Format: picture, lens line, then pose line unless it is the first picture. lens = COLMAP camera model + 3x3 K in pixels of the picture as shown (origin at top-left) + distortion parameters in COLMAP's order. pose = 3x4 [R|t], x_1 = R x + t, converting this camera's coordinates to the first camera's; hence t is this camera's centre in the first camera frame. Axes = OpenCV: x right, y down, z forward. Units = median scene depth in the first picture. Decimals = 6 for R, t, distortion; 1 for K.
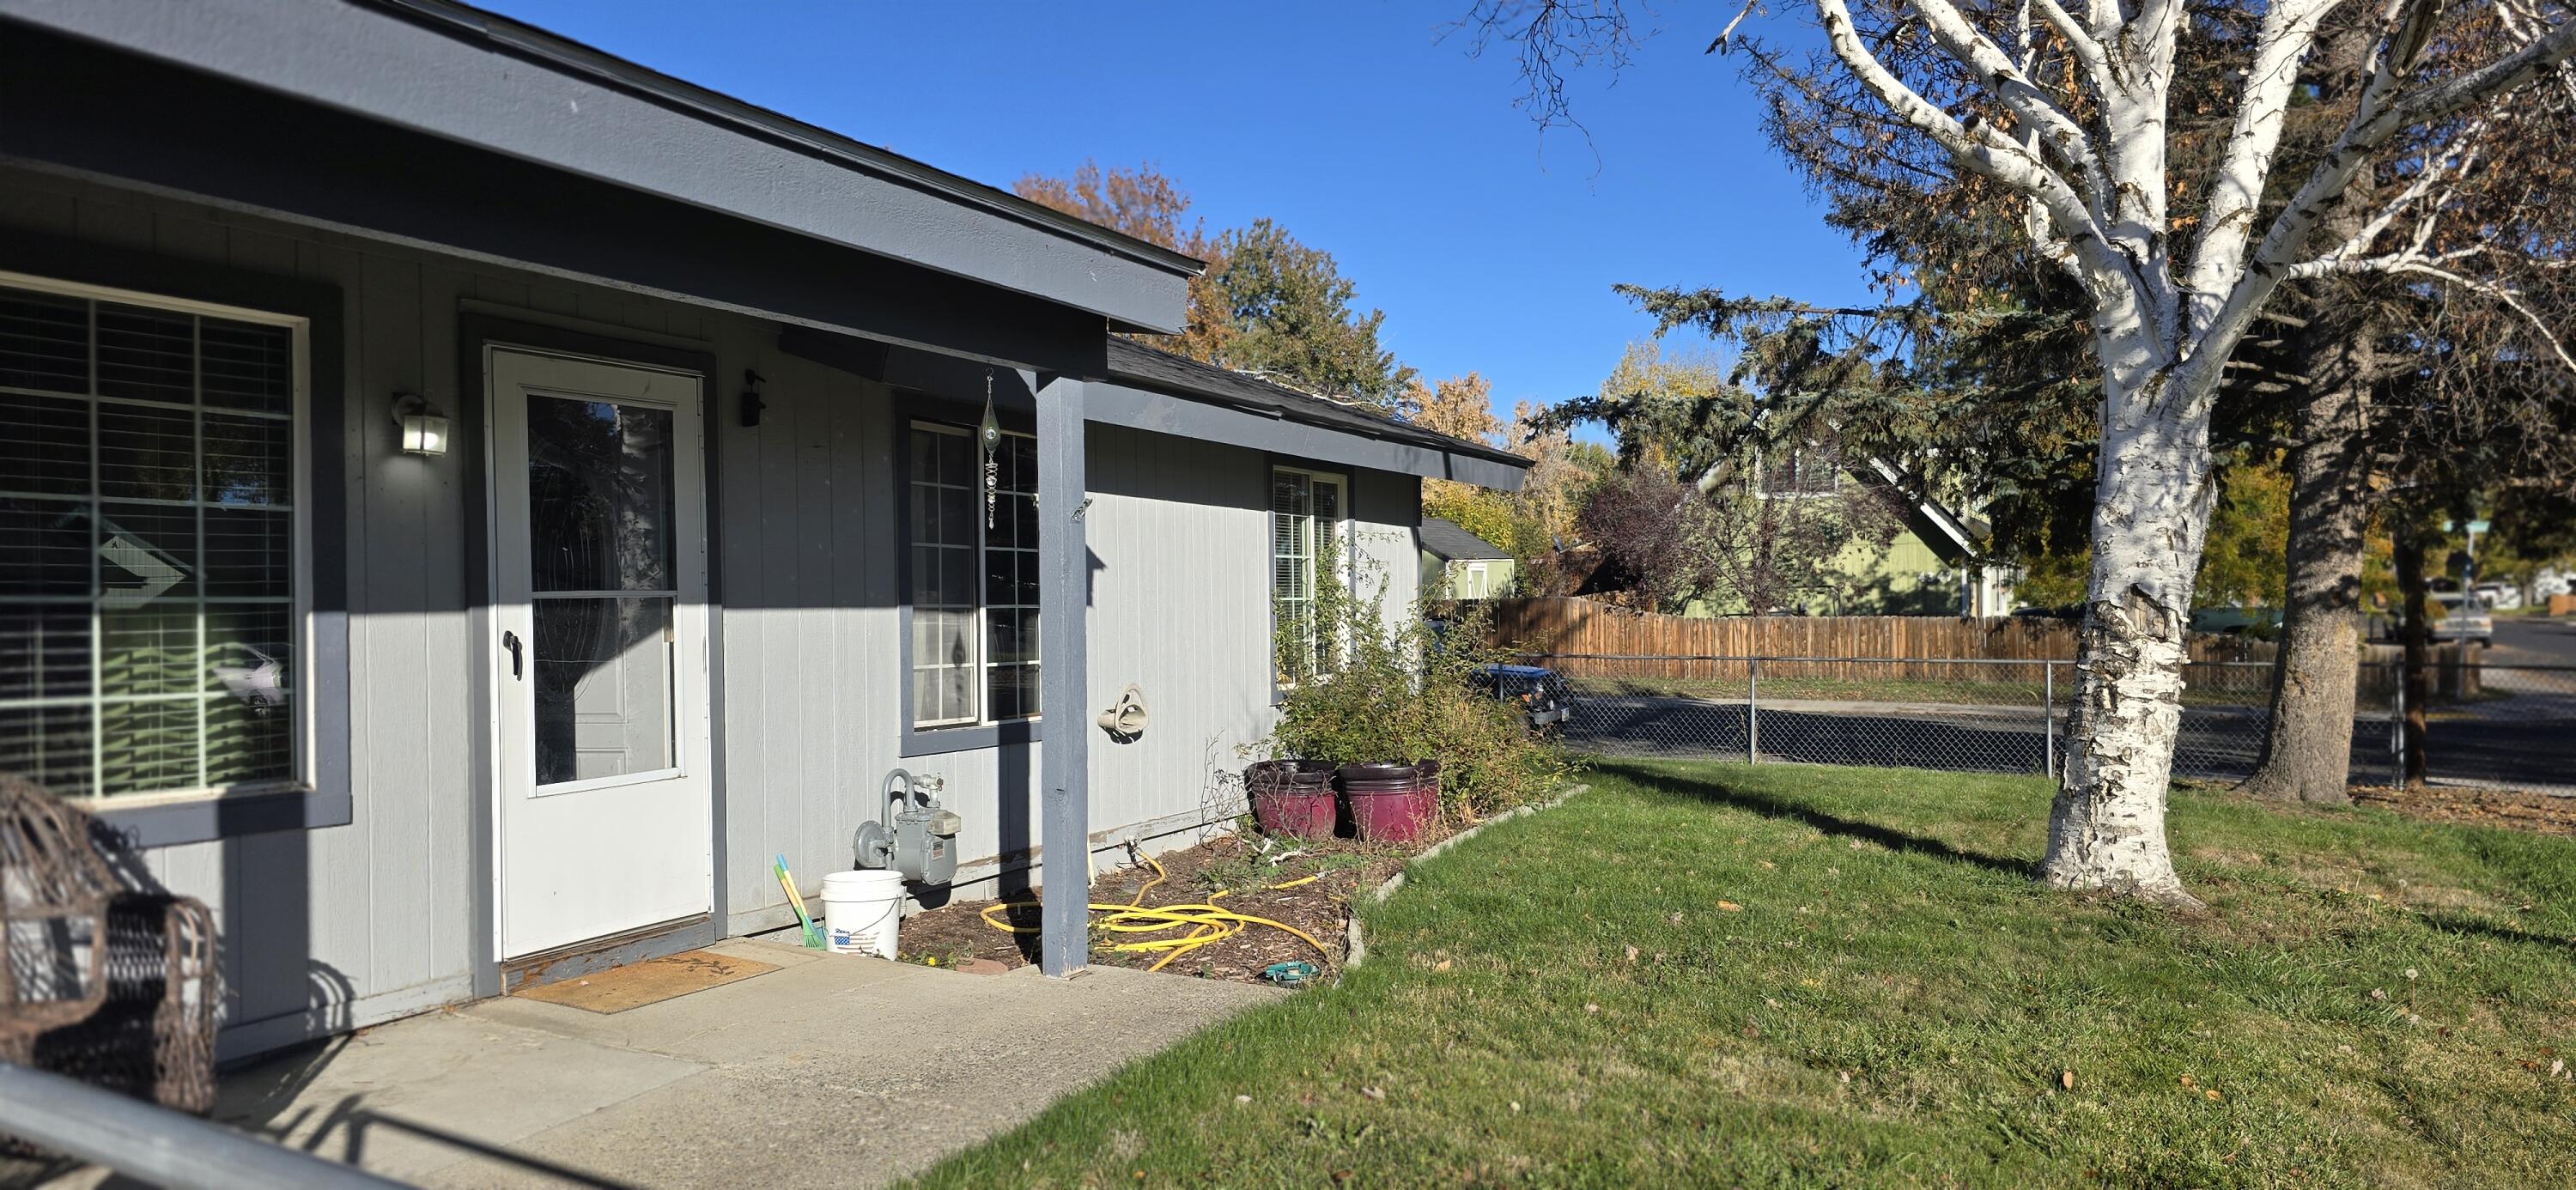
lens RADIAL K [[1677.4, 0, 1288.0], [0, 1677.4, 595.0], [0, 0, 1]] dist [0.000817, -0.003555]
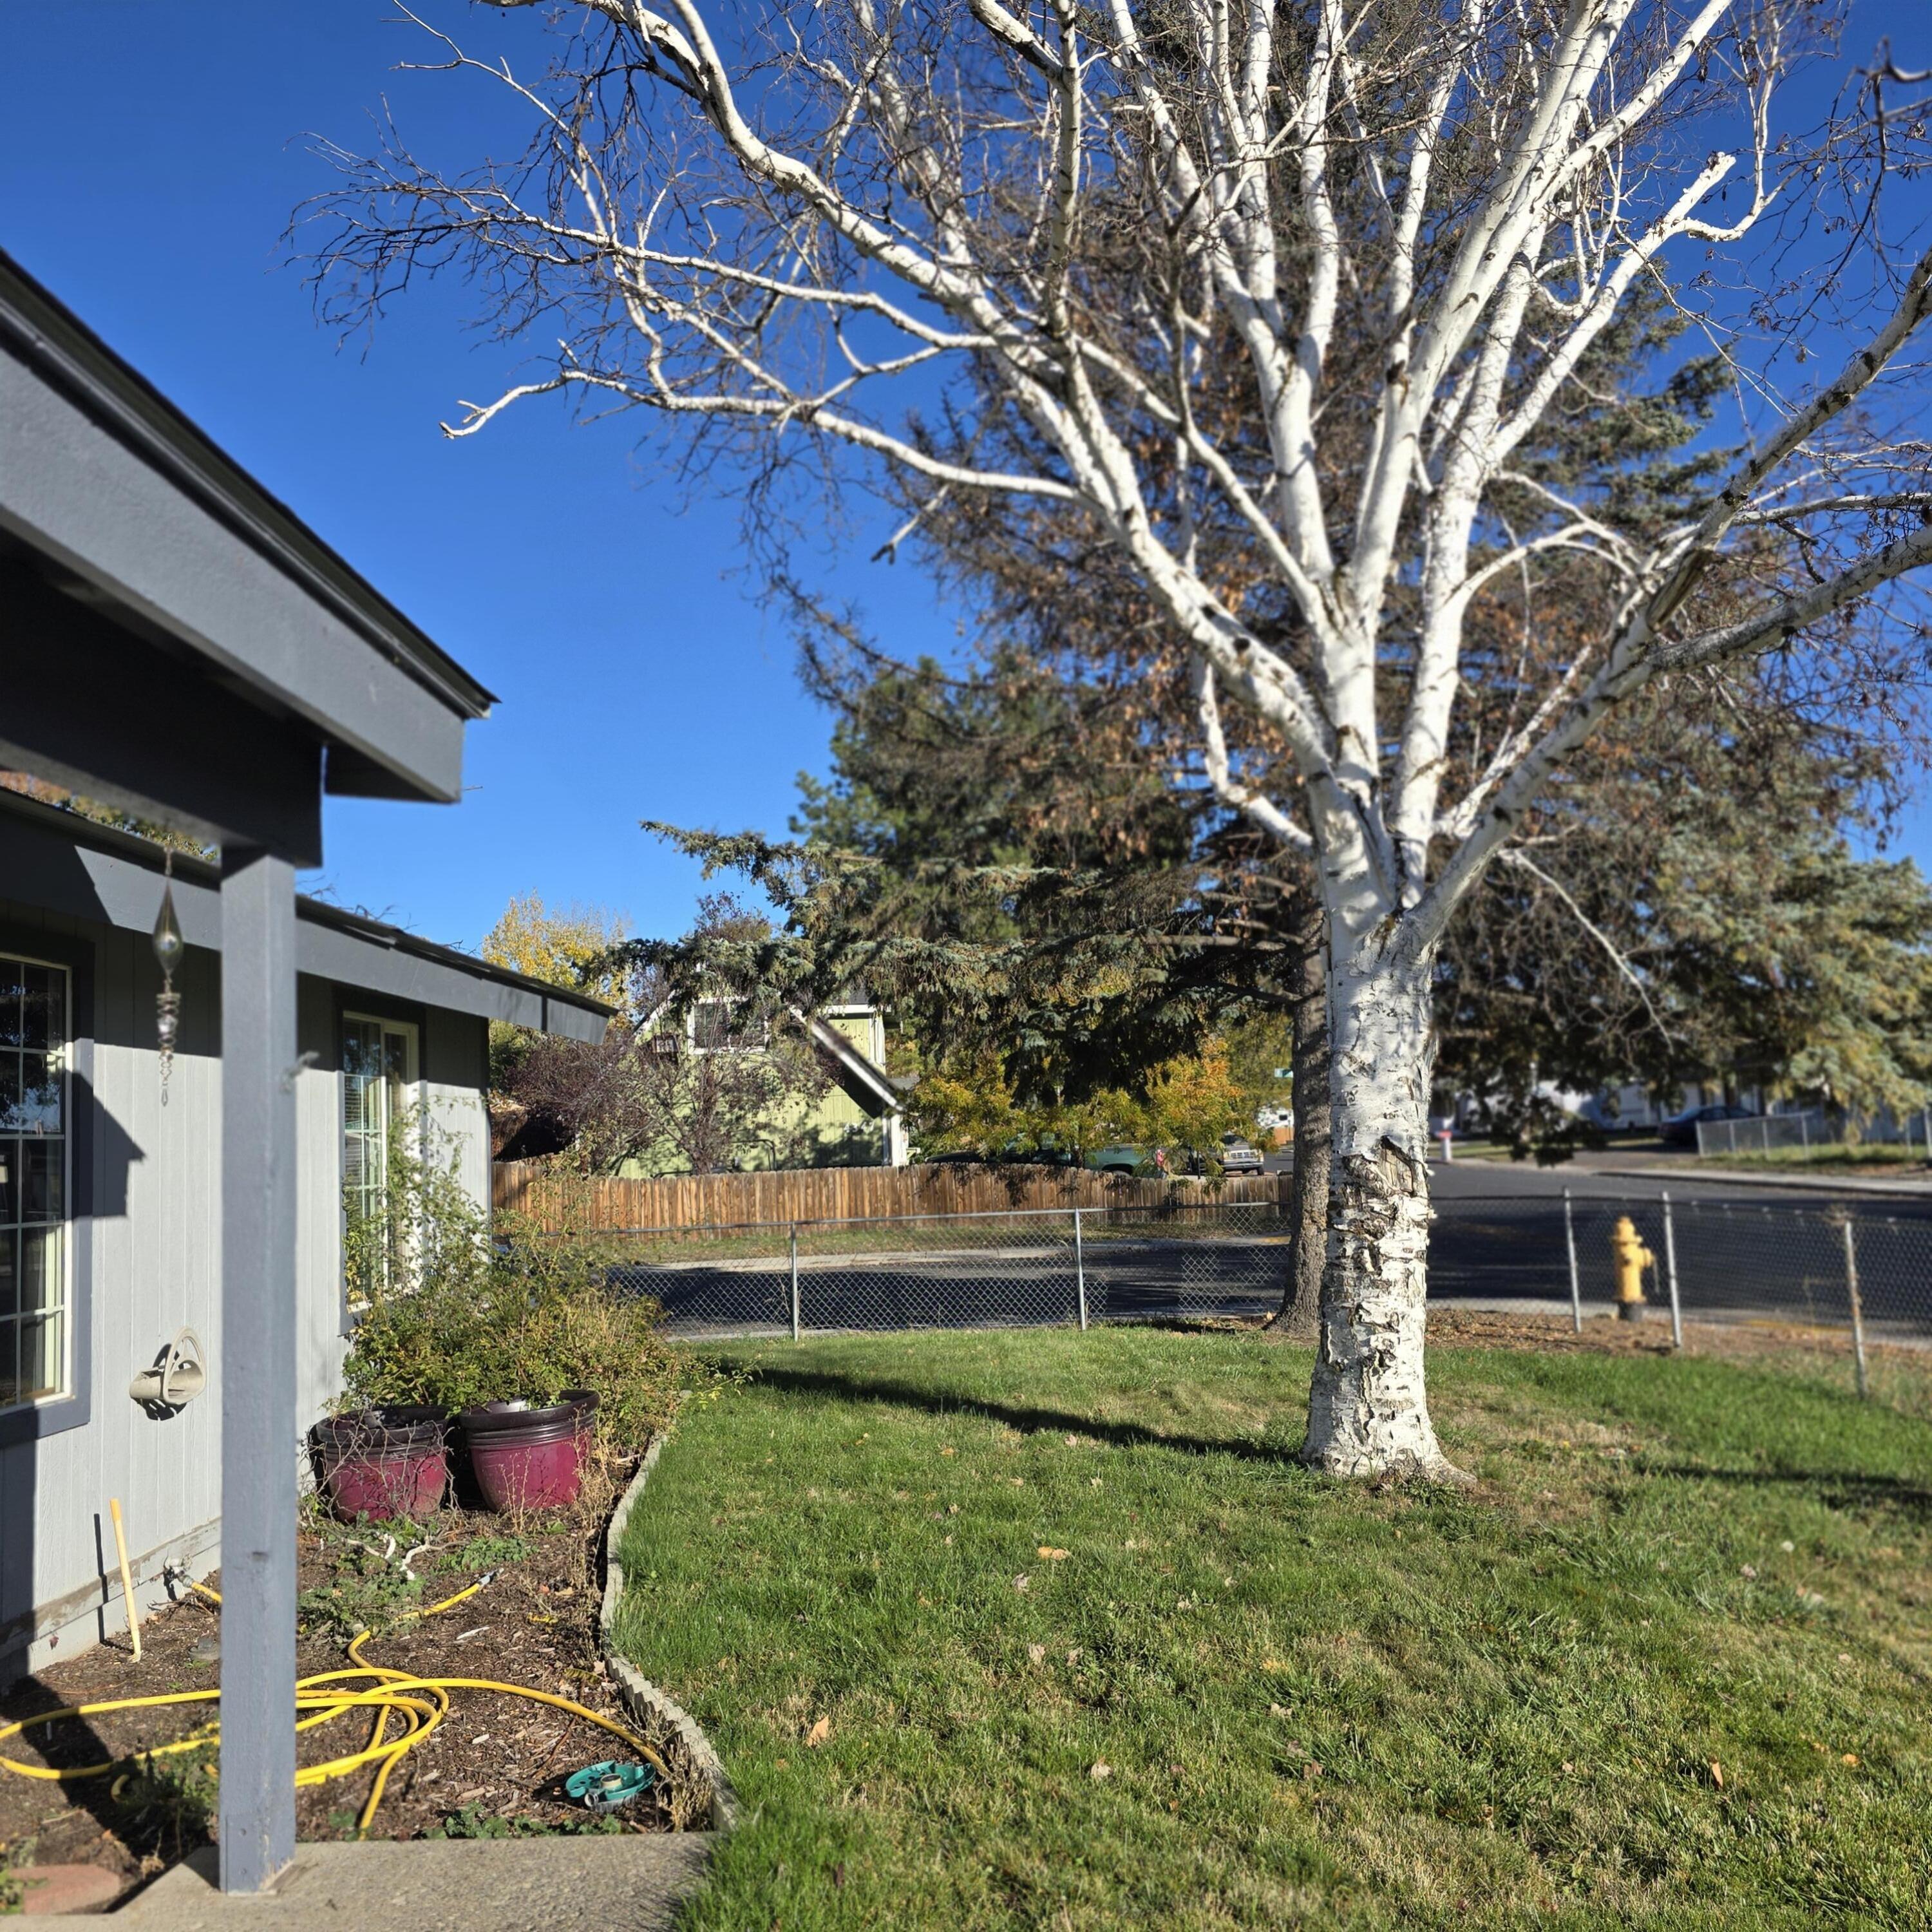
lens RADIAL K [[1657.7, 0, 968.6], [0, 1657.7, 948.1], [0, 0, 1]] dist [0.093389, -0.120446]
pose [[0.888612, 0.021317, 0.458164, -0.140013], [0.034501, 0.992983, -0.113115, -0.013456], [-0.457360, 0.116323, 0.881641, 0.255687]]
